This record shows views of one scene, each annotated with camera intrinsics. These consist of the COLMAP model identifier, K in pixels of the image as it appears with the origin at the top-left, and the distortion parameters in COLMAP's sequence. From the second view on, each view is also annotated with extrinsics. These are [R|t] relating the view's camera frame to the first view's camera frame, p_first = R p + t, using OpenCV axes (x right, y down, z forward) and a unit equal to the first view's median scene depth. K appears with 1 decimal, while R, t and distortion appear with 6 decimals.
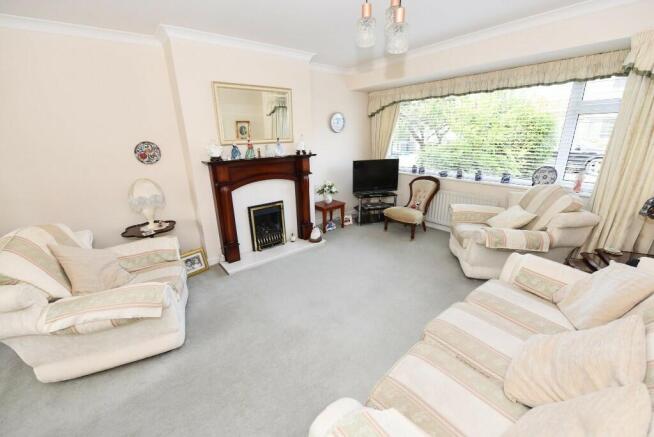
lens RADIAL K [[262.4, 0, 326.8], [0, 262.4, 219.8], [0, 0, 1]] dist [-0.016276, -0.000605]
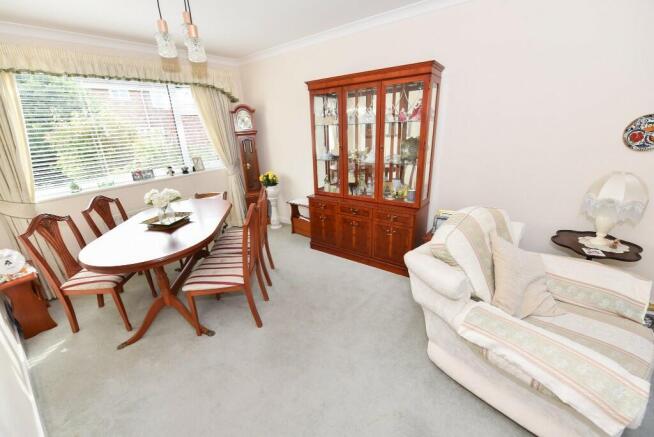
lens RADIAL K [[262.4, 0, 326.7], [0, 262.4, 216.7], [0, 0, 1]] dist [-0.016276, -0.000605]
pose [[0.277059, 0.332454, -0.901506, -0.361903], [-0.260809, 0.929031, 0.262451, -0.034470], [0.924780, 0.162406, 0.344103, 0.133307]]
